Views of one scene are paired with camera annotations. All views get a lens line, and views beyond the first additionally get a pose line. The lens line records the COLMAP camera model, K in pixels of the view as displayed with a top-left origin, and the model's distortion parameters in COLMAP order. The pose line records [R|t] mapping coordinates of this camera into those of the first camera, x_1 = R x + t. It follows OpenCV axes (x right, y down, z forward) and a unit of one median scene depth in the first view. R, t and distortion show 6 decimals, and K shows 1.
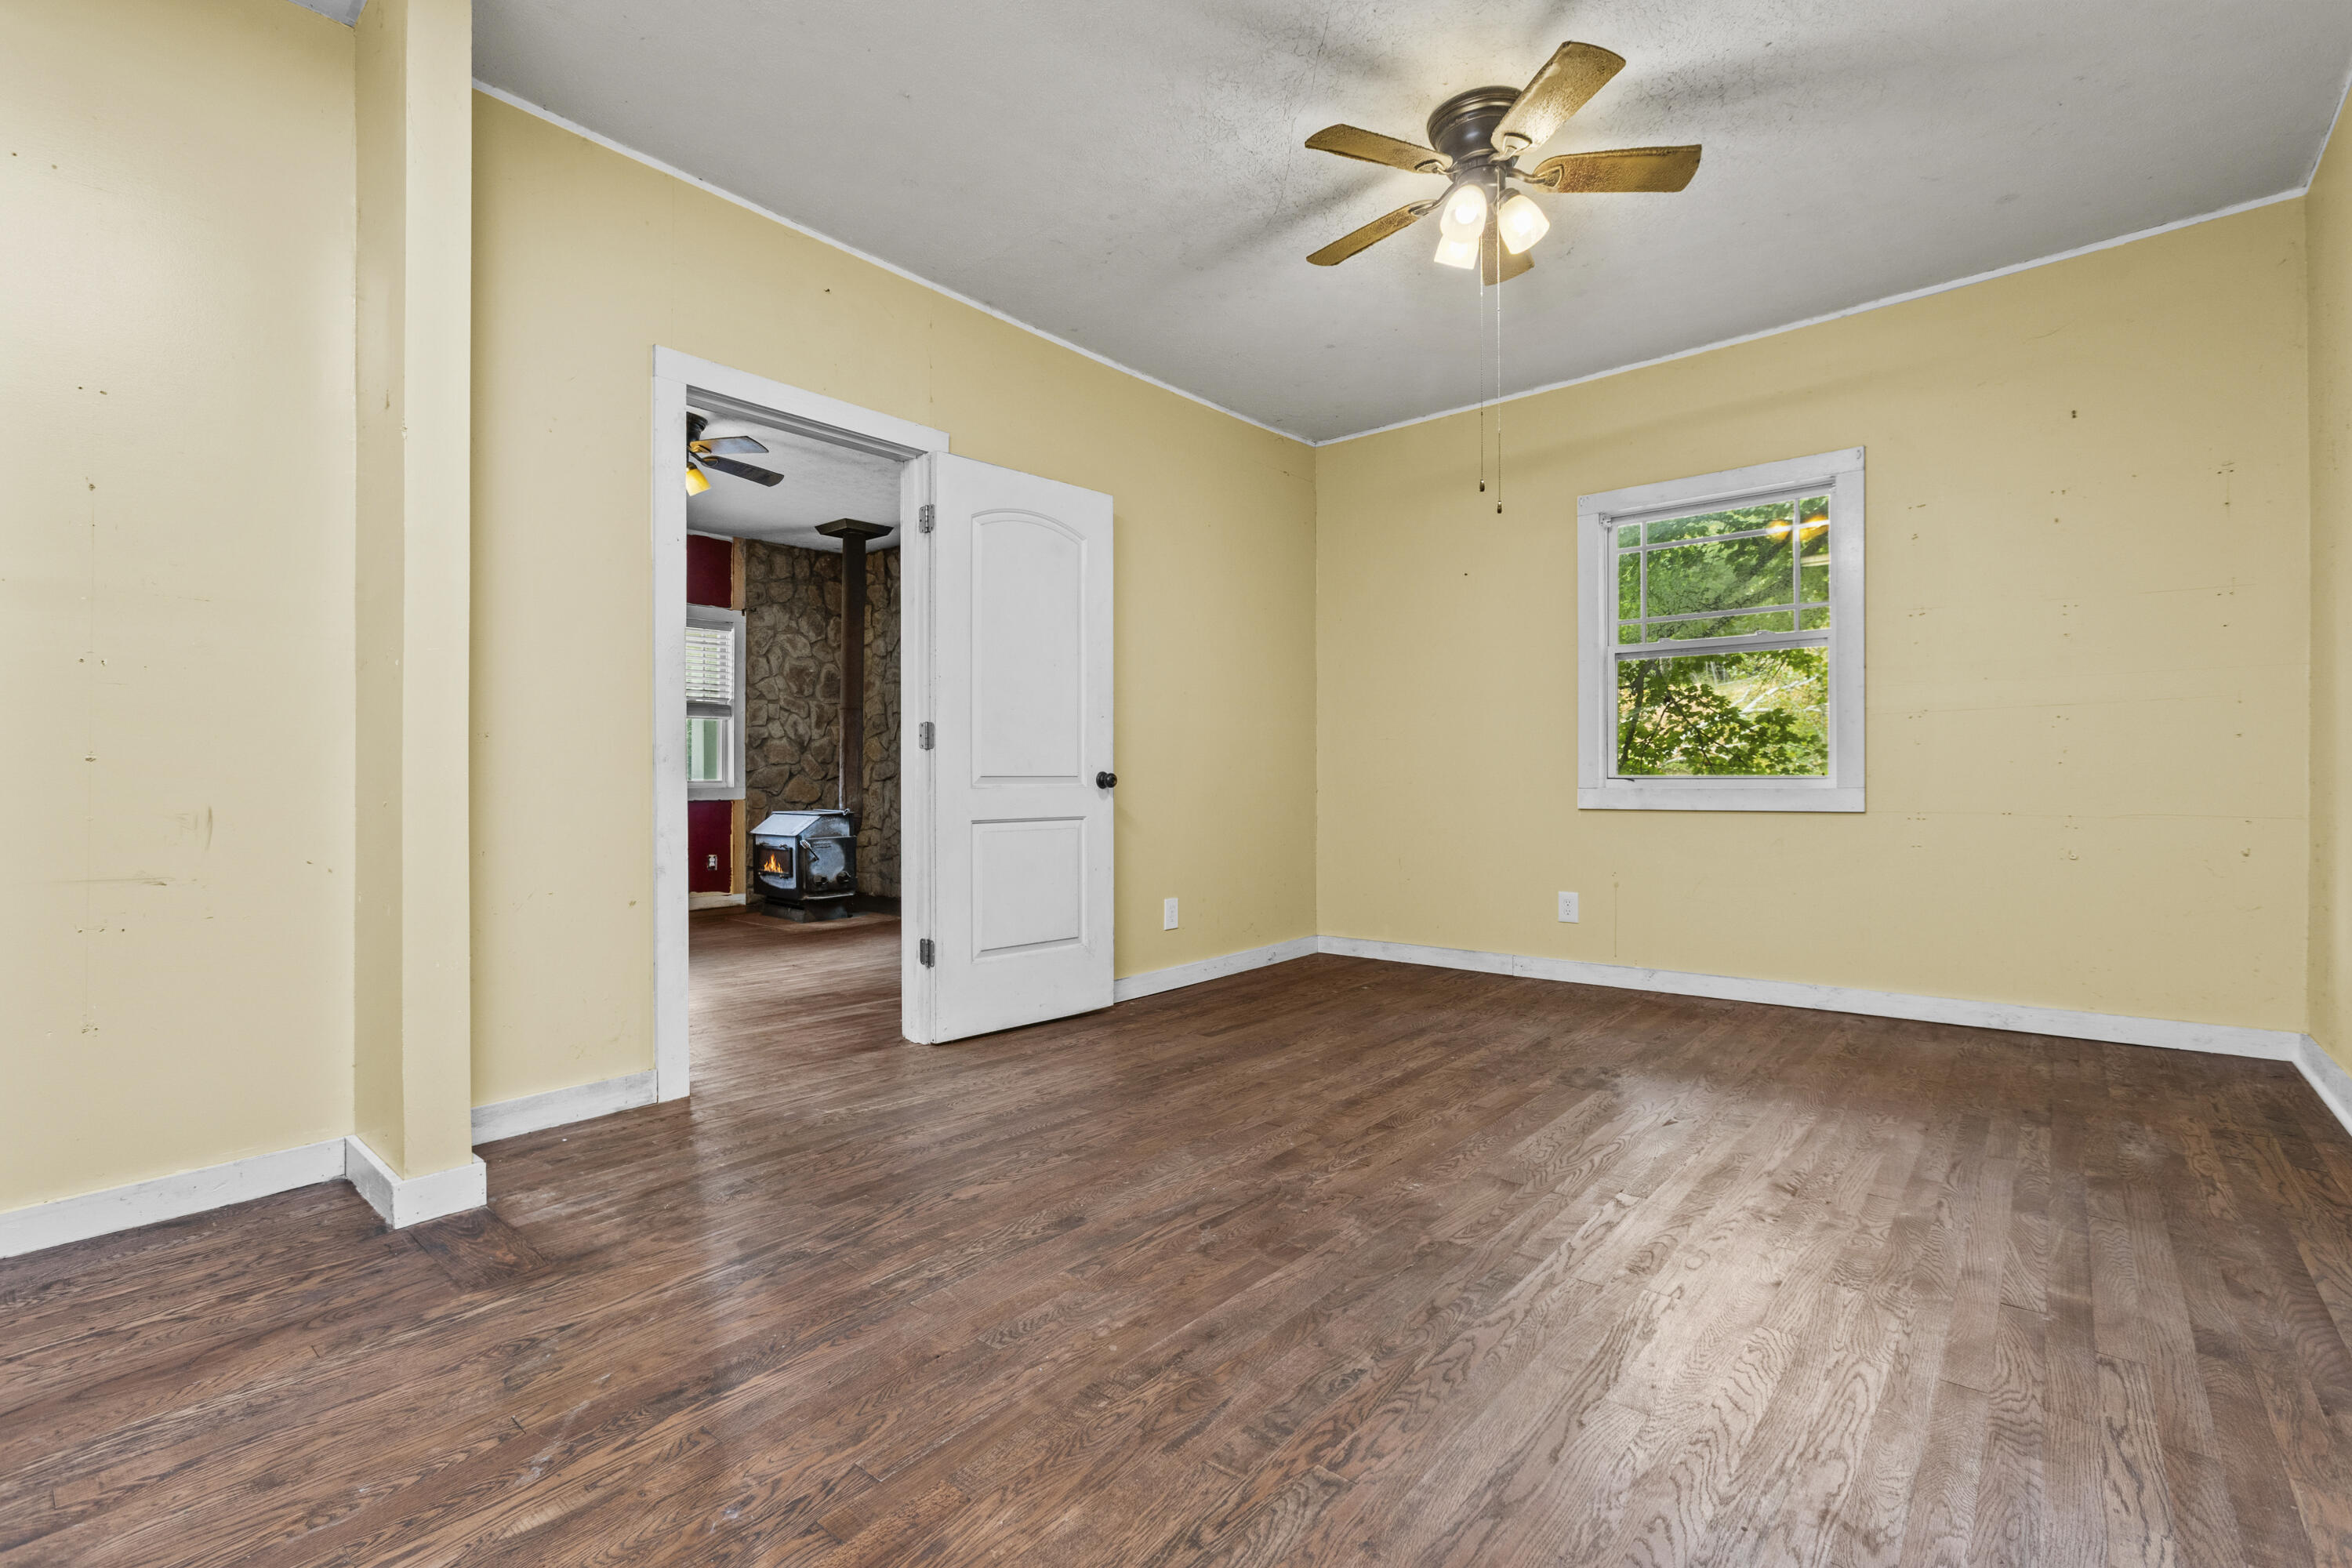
lens RADIAL K [[1043.6, 0, 1115.9], [0, 1043.6, 781.6], [0, 0, 1]] dist [-0.018534, -0.001021]
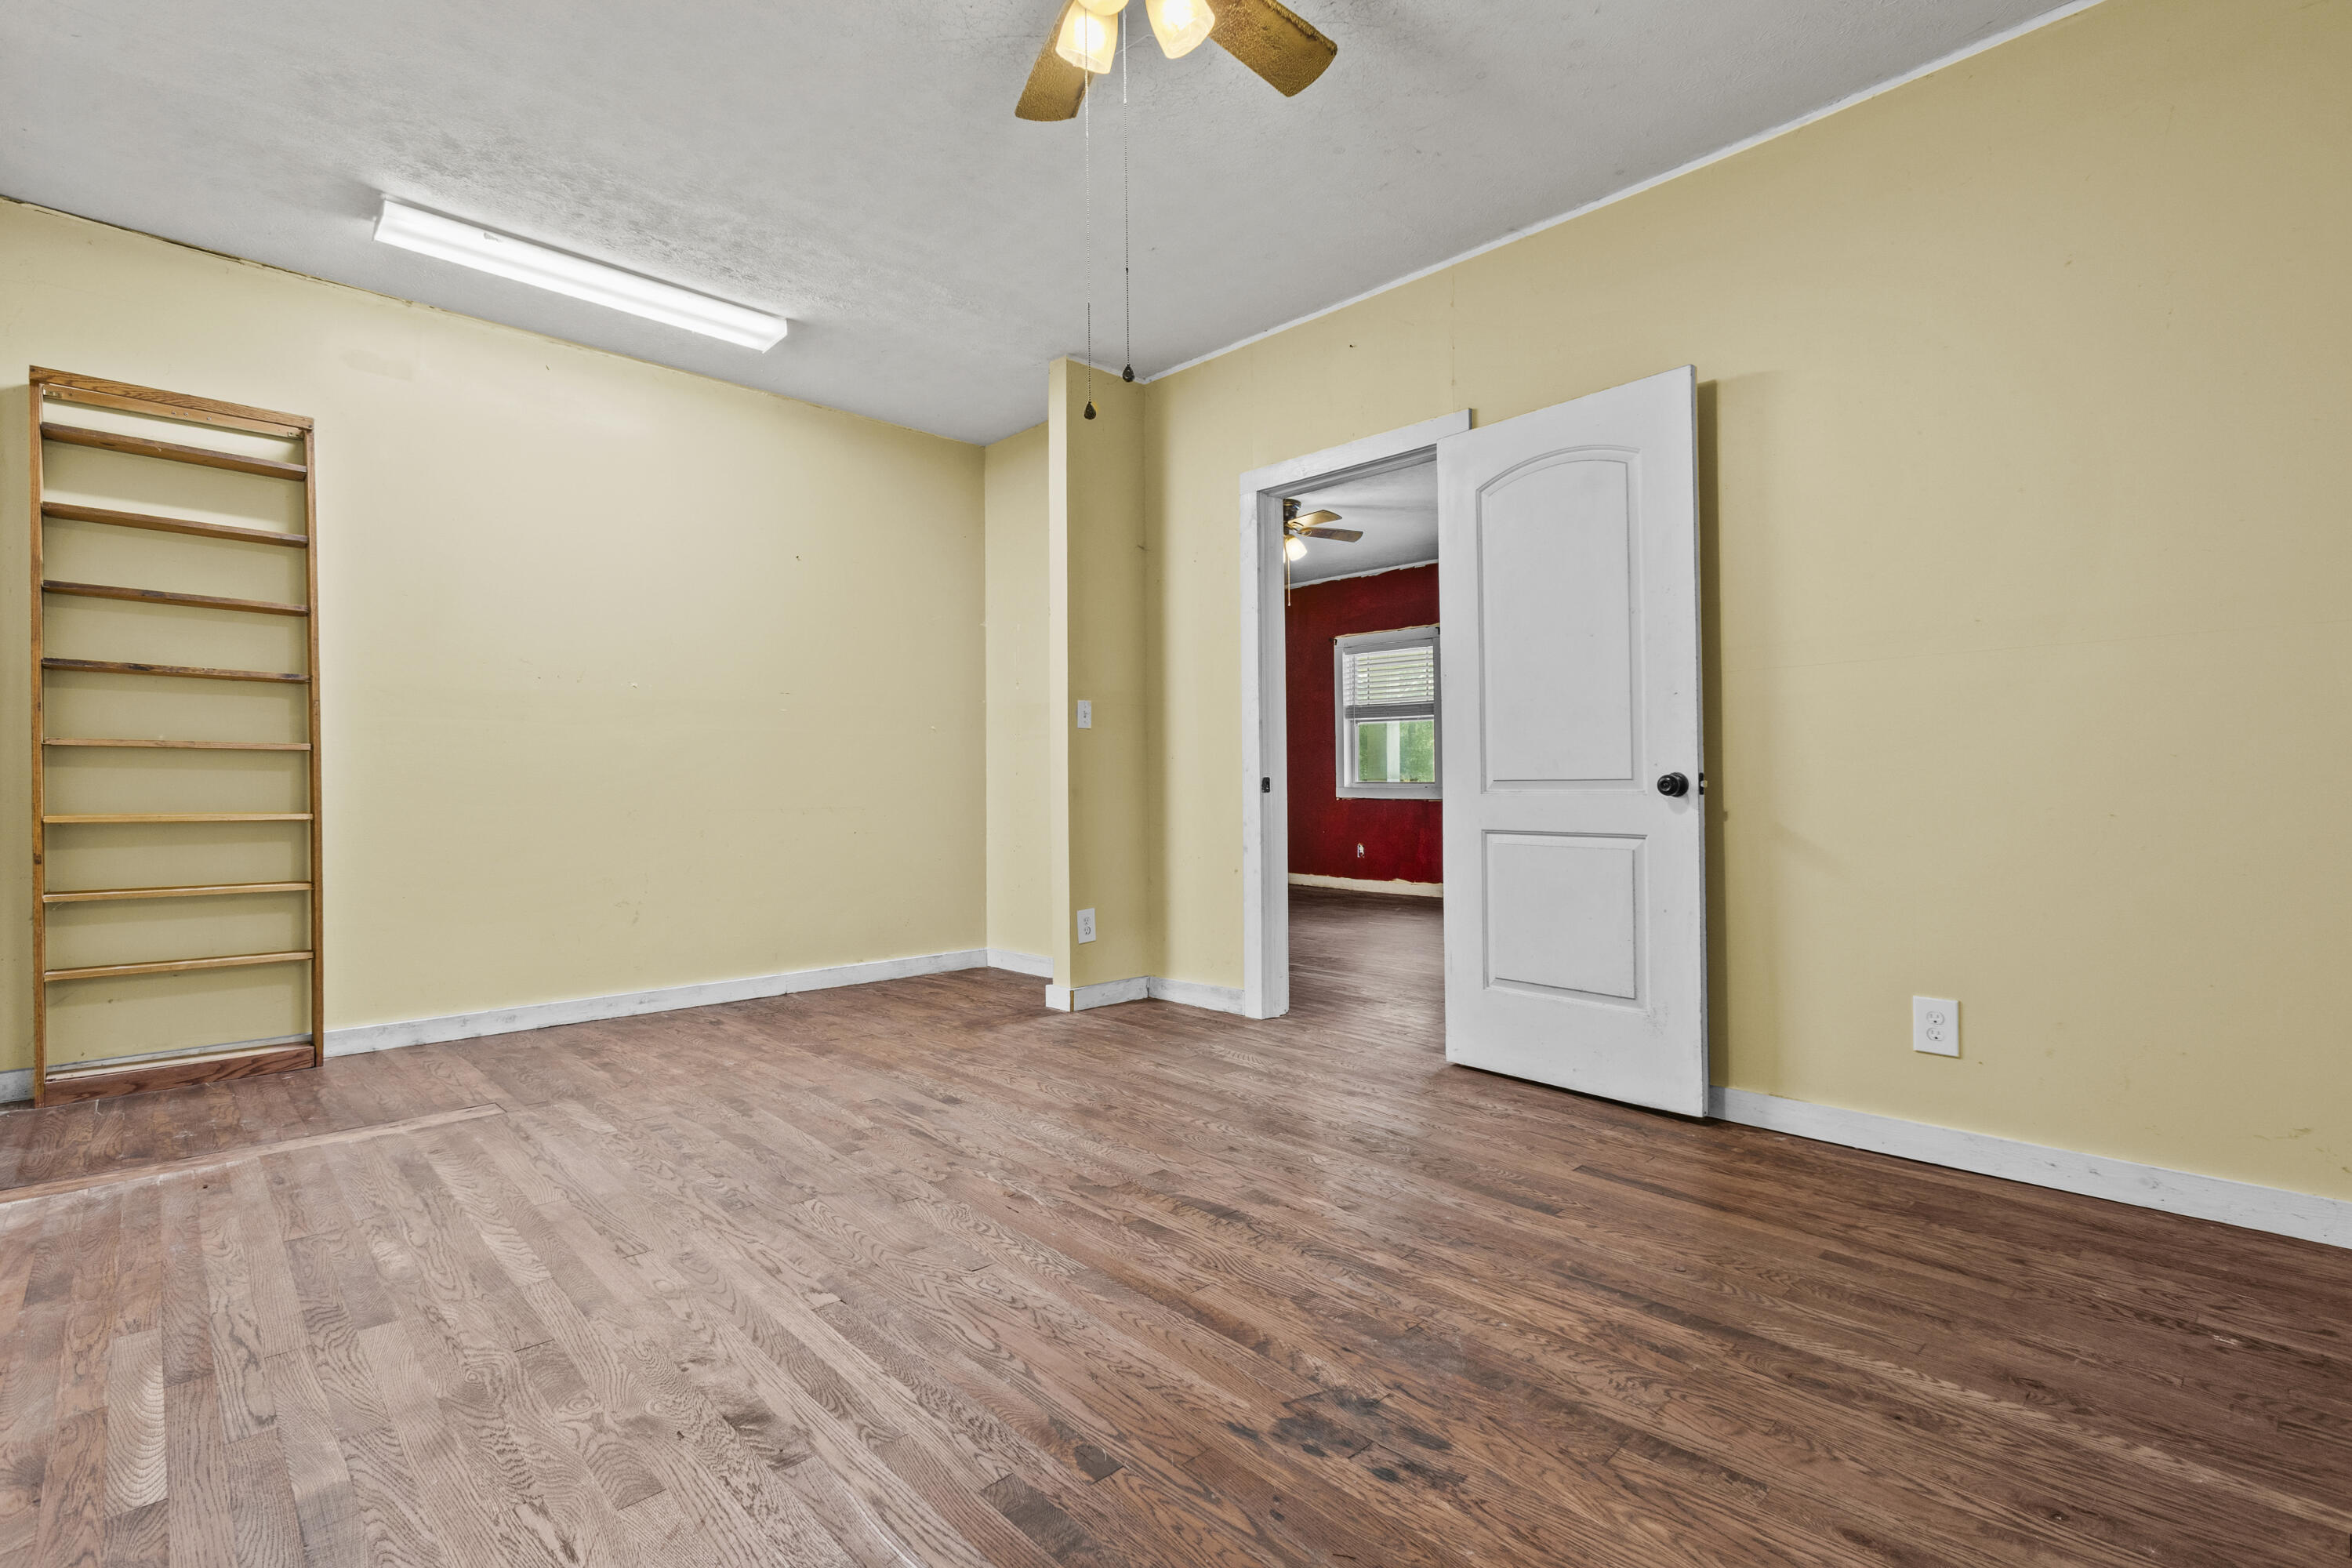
lens RADIAL K [[1043.6, 0, 1170.5], [0, 1043.6, 781.8], [0, 0, 1]] dist [-0.018534, -0.001021]
pose [[-0.052043, 0.005579, -0.998629, 0.796812], [0.008479, 0.999951, 0.005144, -0.010904], [0.998609, -0.008199, -0.052088, 0.805538]]
